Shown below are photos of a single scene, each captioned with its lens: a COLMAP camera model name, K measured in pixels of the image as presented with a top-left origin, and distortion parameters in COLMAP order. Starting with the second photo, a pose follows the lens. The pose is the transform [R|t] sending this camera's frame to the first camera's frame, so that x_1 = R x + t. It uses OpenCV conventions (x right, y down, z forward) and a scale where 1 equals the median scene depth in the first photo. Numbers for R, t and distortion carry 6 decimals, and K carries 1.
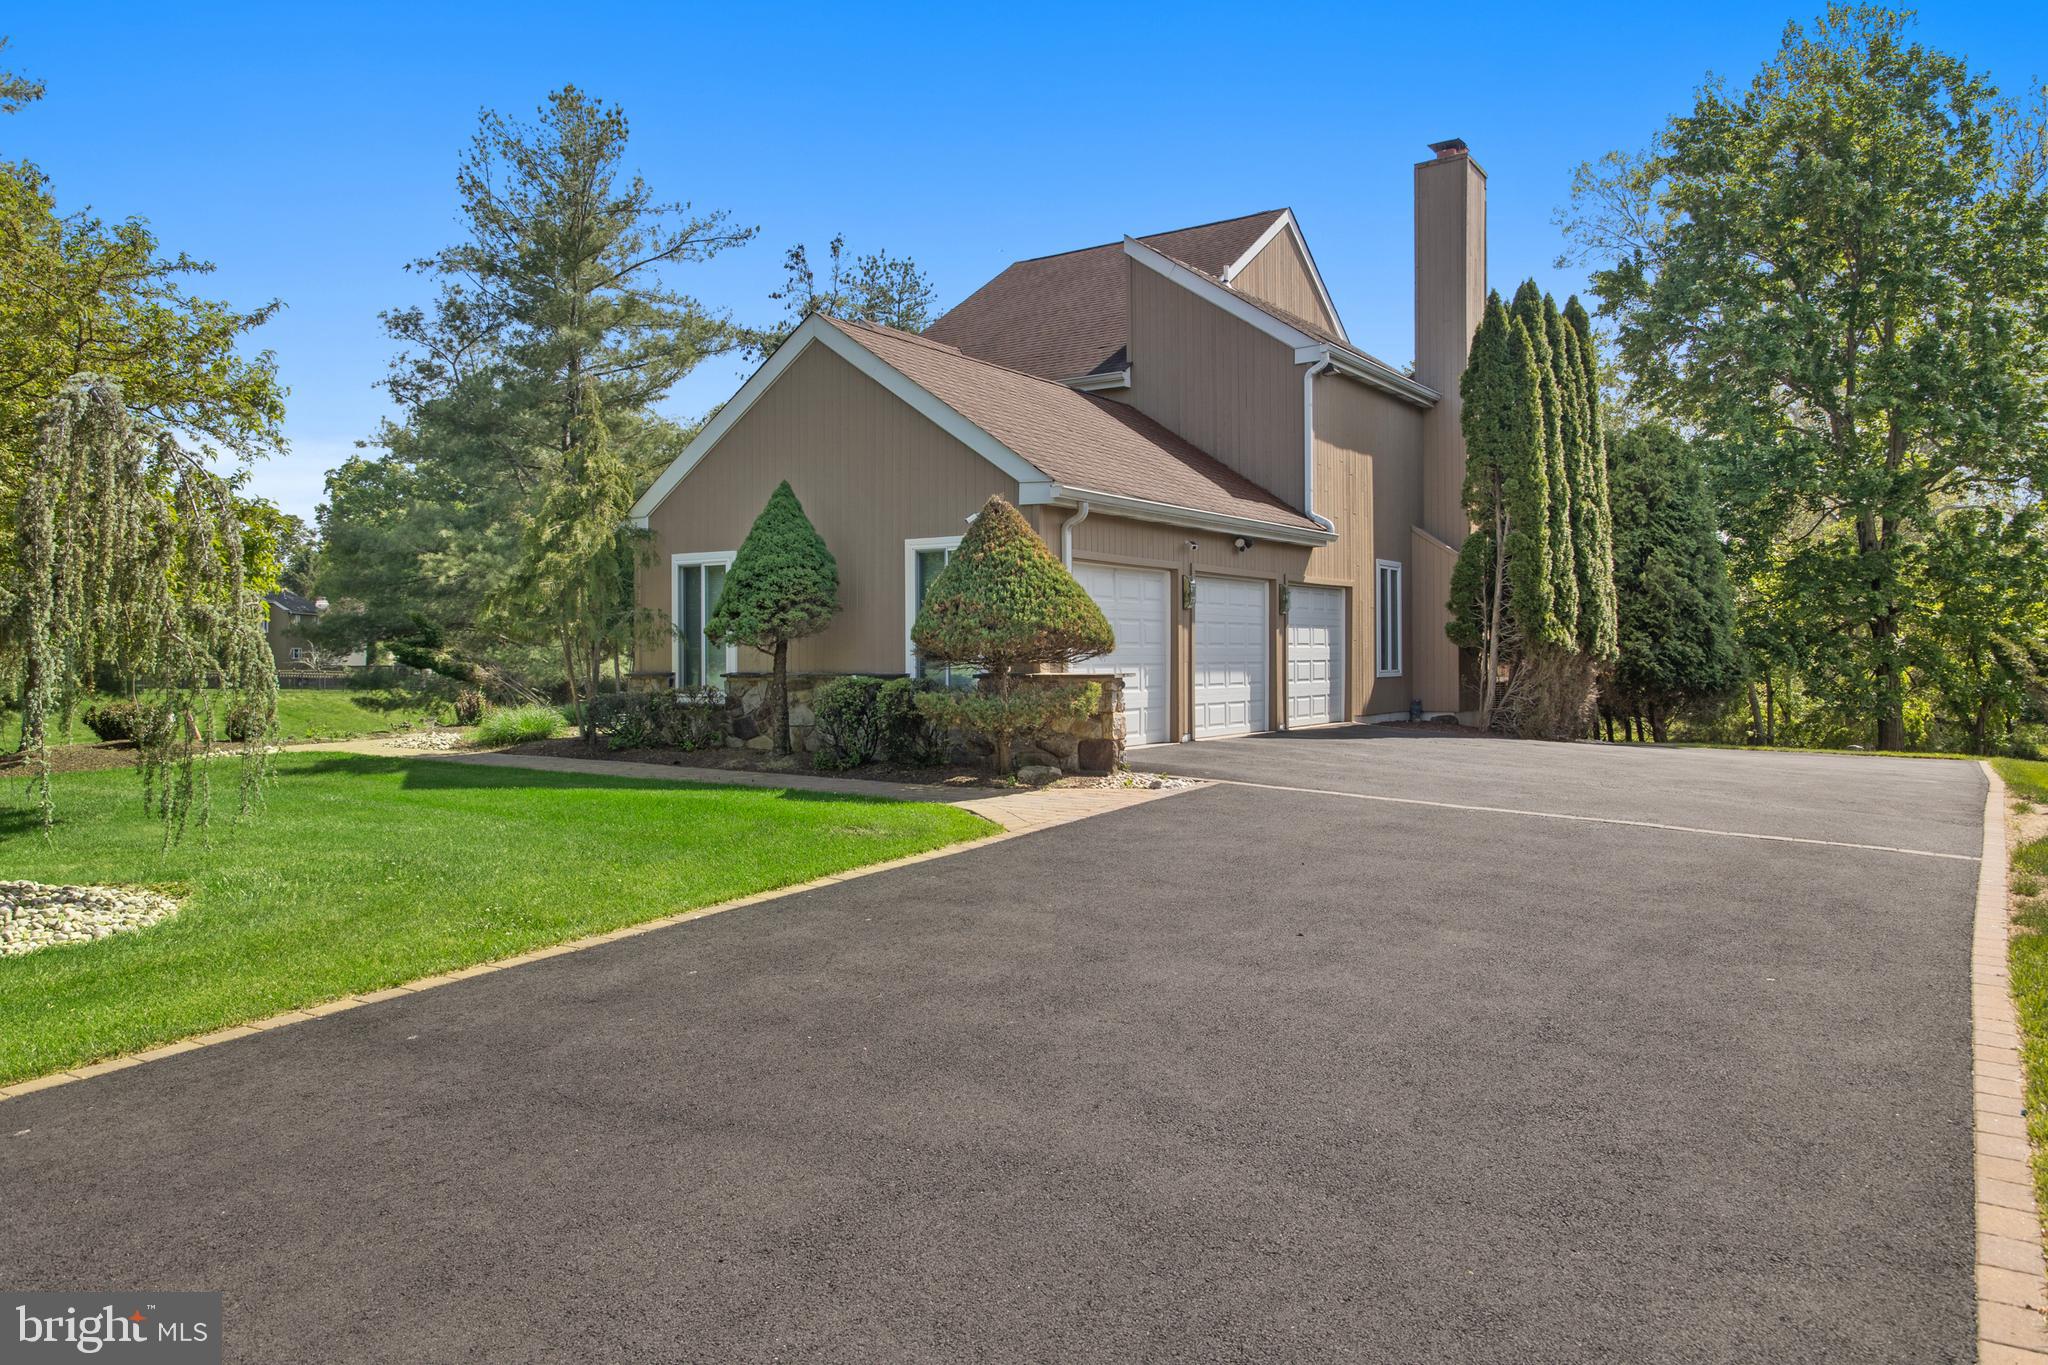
lens RADIAL K [[1403.6, 0, 1024.0], [0, 1403.6, 677.2], [0, 0, 1]] dist [-0.003496, -0.003976]
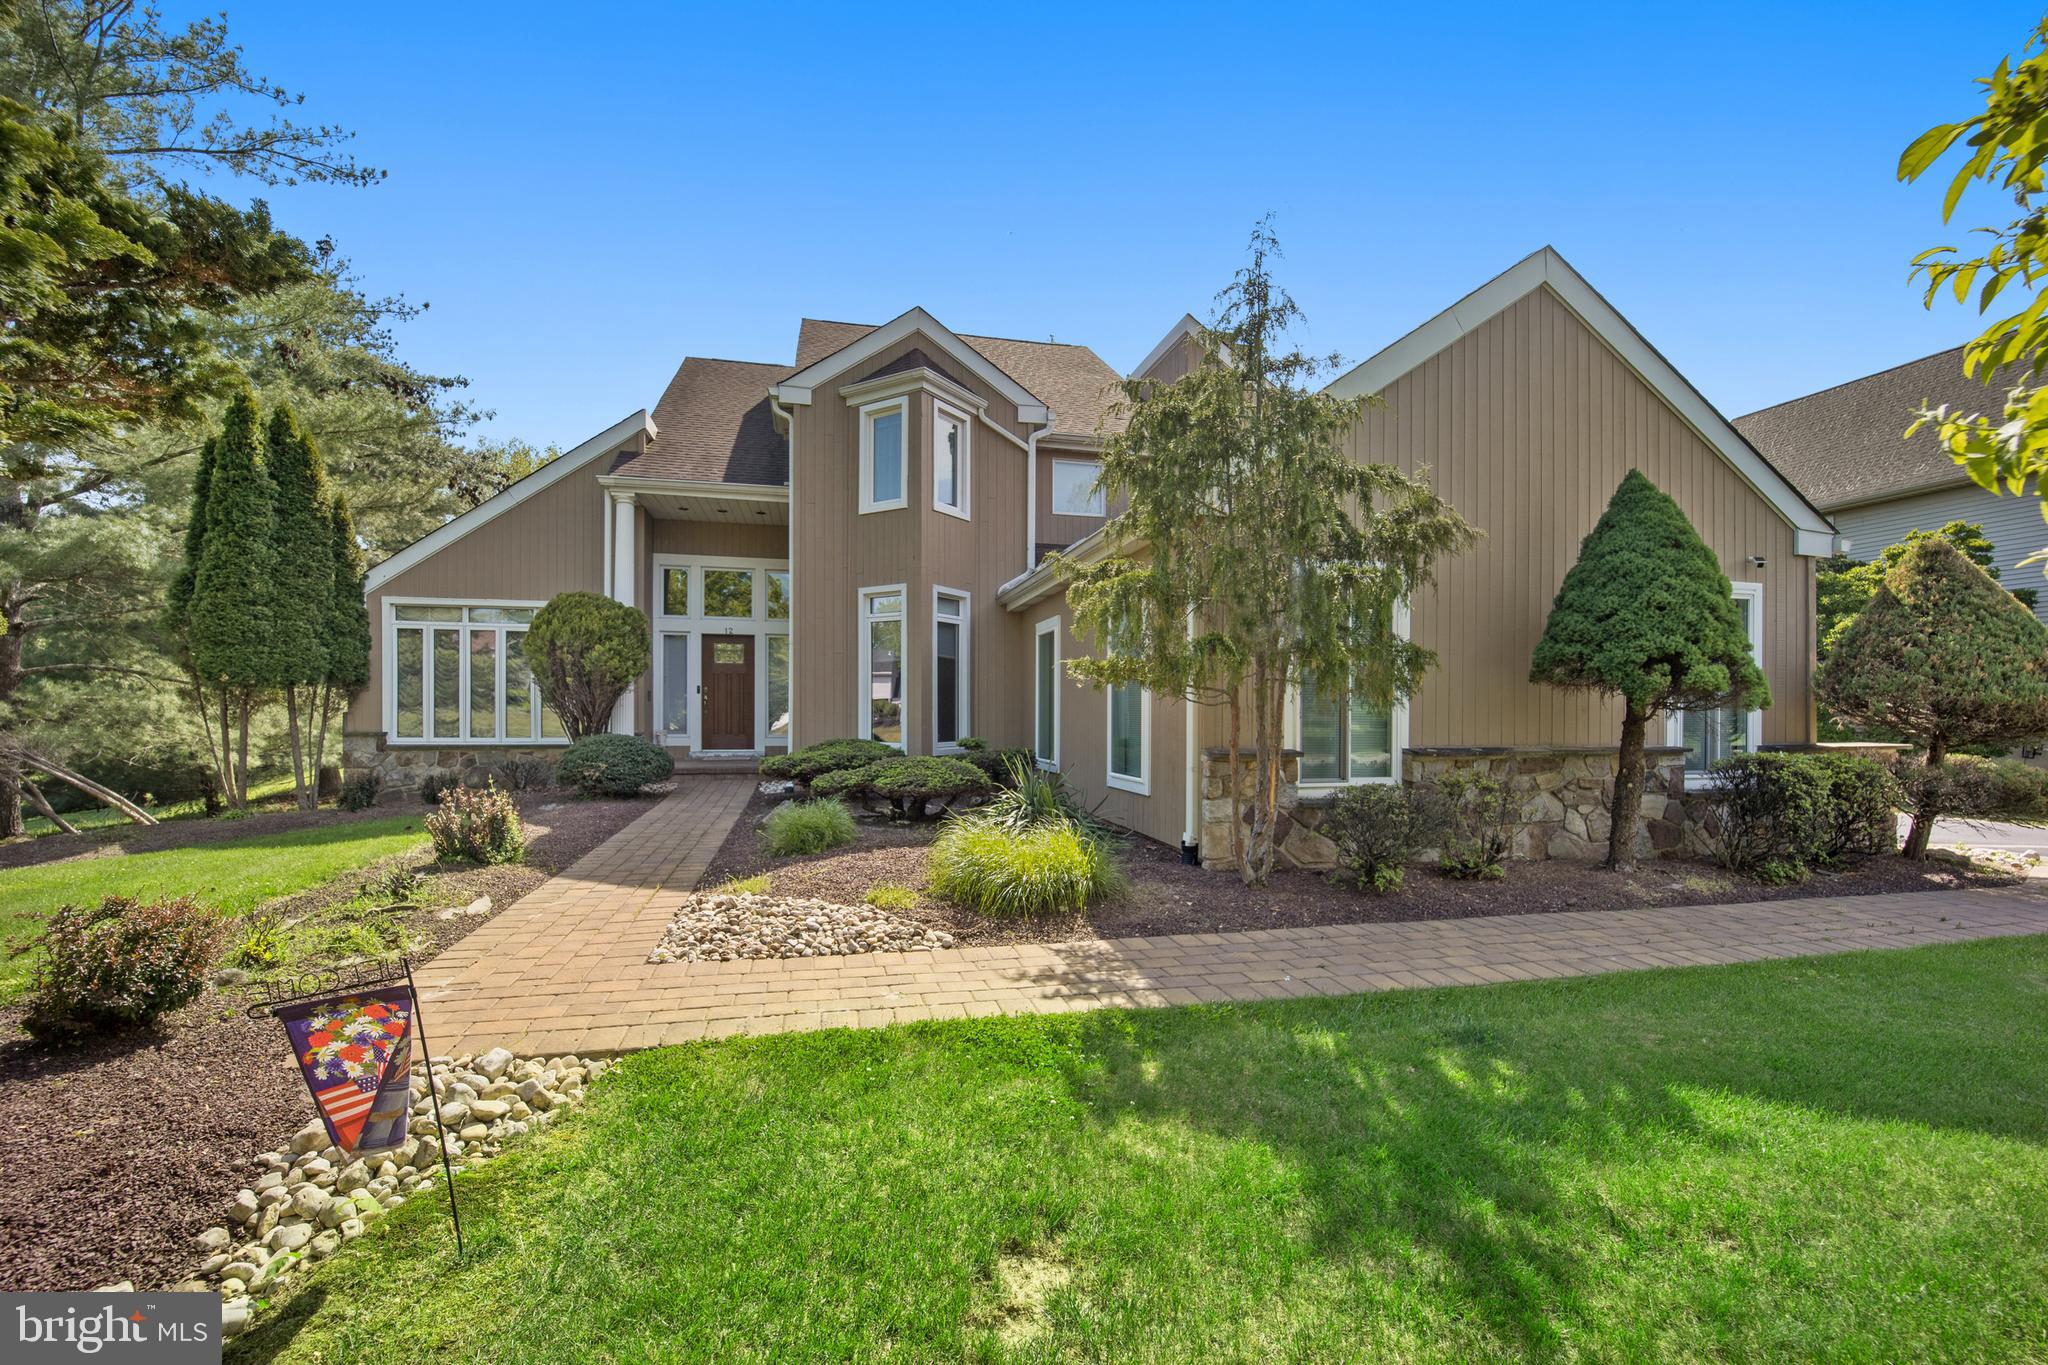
lens RADIAL K [[850.6, 0, 1017.2], [0, 850.6, 725.0], [0, 0, 1]] dist [-0.022469, -0.000161]
pose [[0.671761, 0.001287, 0.740766, -0.649680], [-0.000341, 0.999999, -0.001428, -0.013747], [-0.740767, 0.000707, 0.671761, 0.910268]]
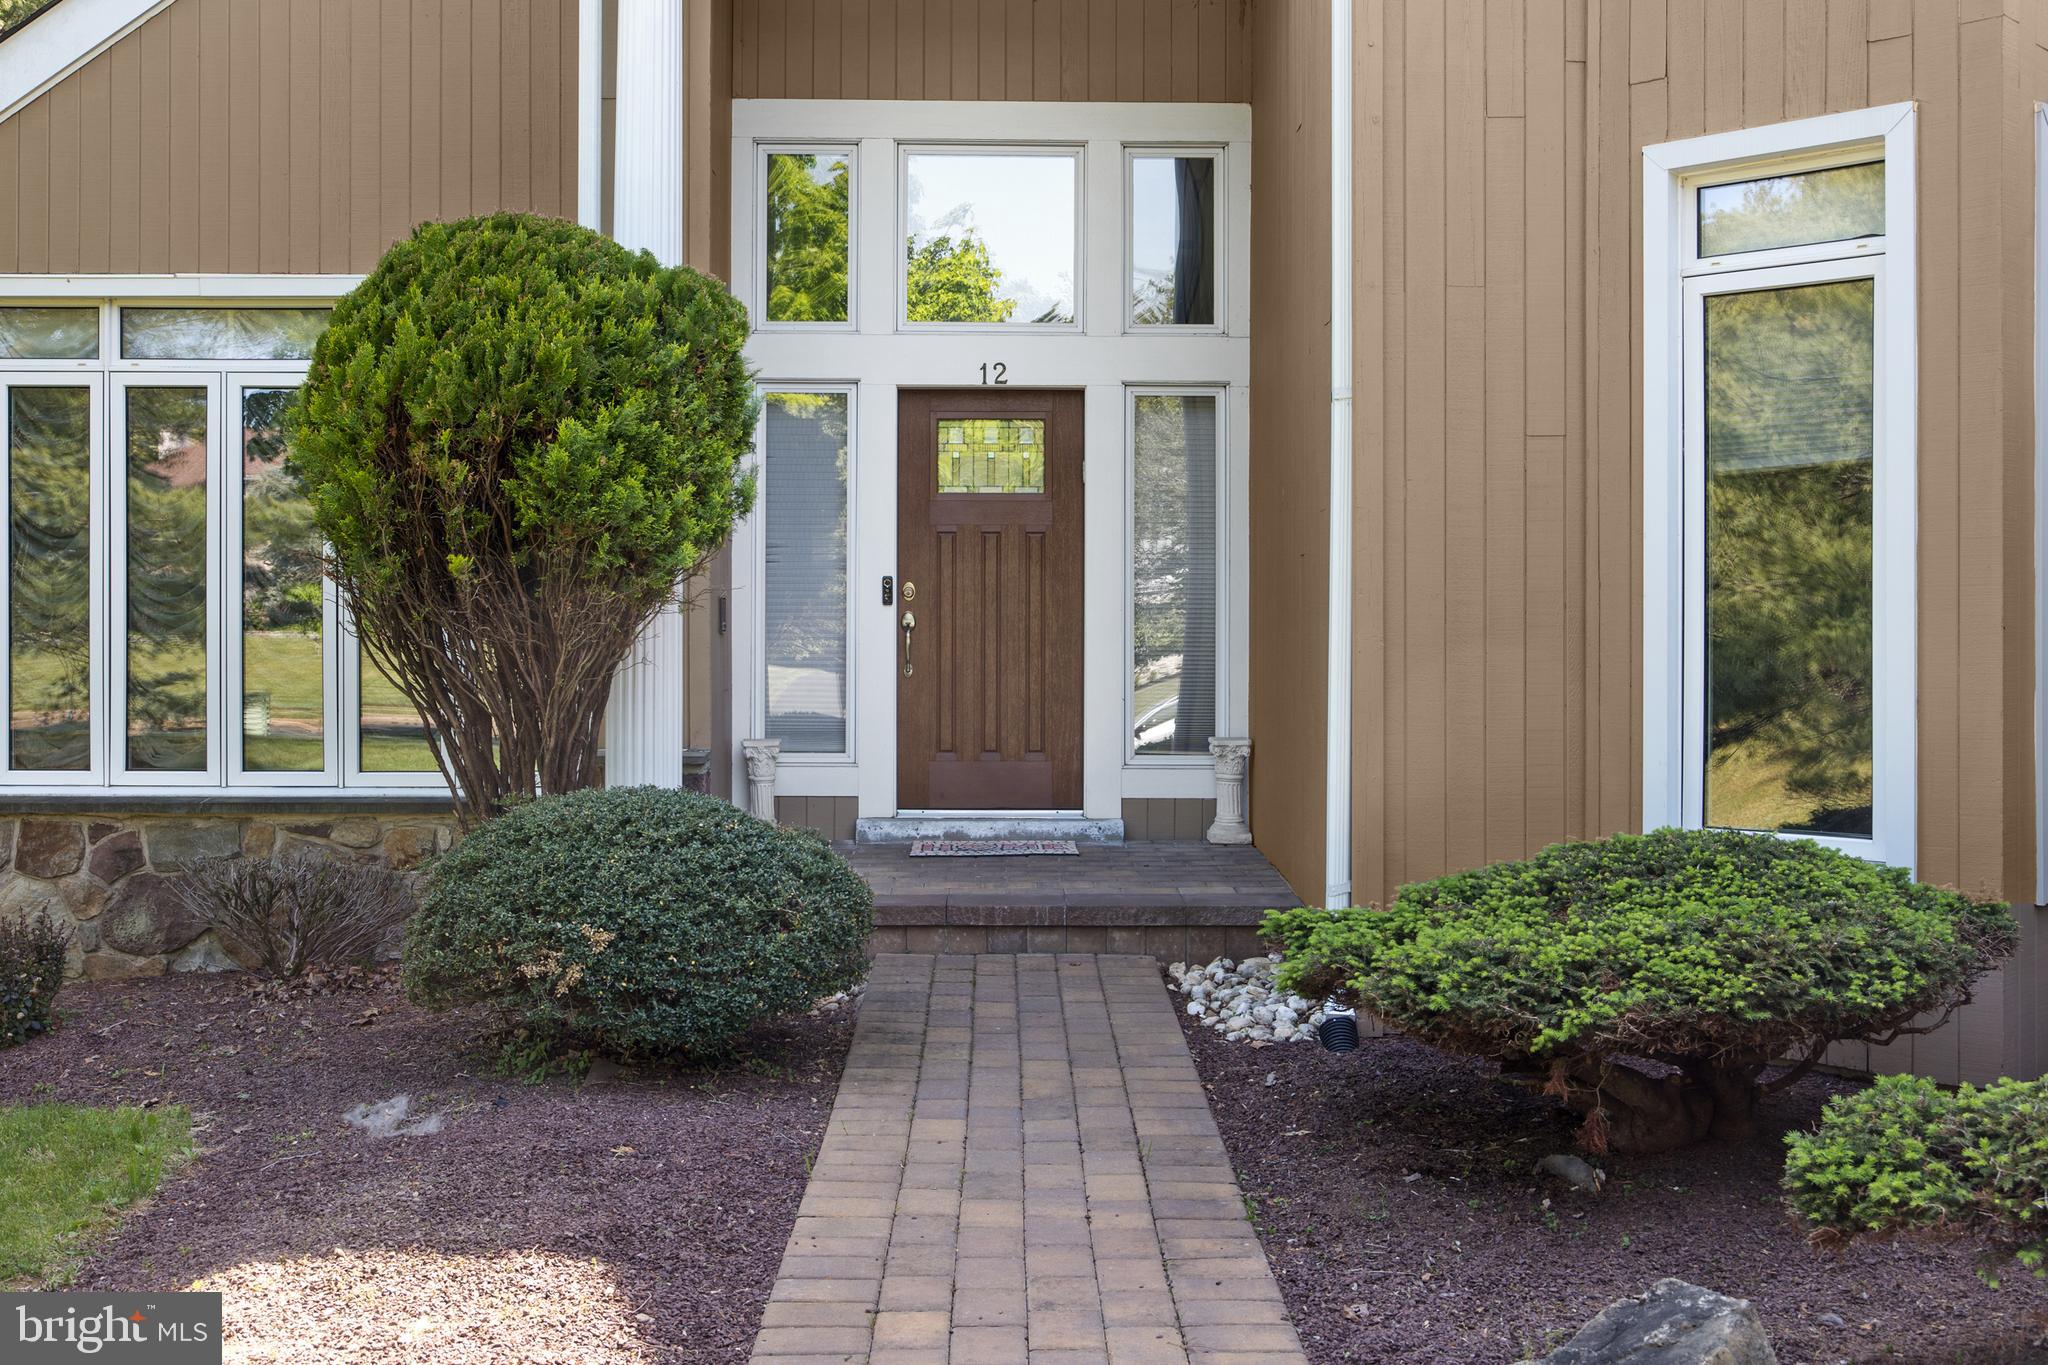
lens RADIAL K [[2202.6, 0, 1020.7], [0, 2202.6, 670.6], [0, 0, 1]] dist [-0.030535, 0.000000]
pose [[0.820004, -0.001891, 0.572355, -0.542408], [-0.000468, 0.999992, 0.003974, -0.032229], [-0.572358, -0.003527, 0.819997, 1.224190]]
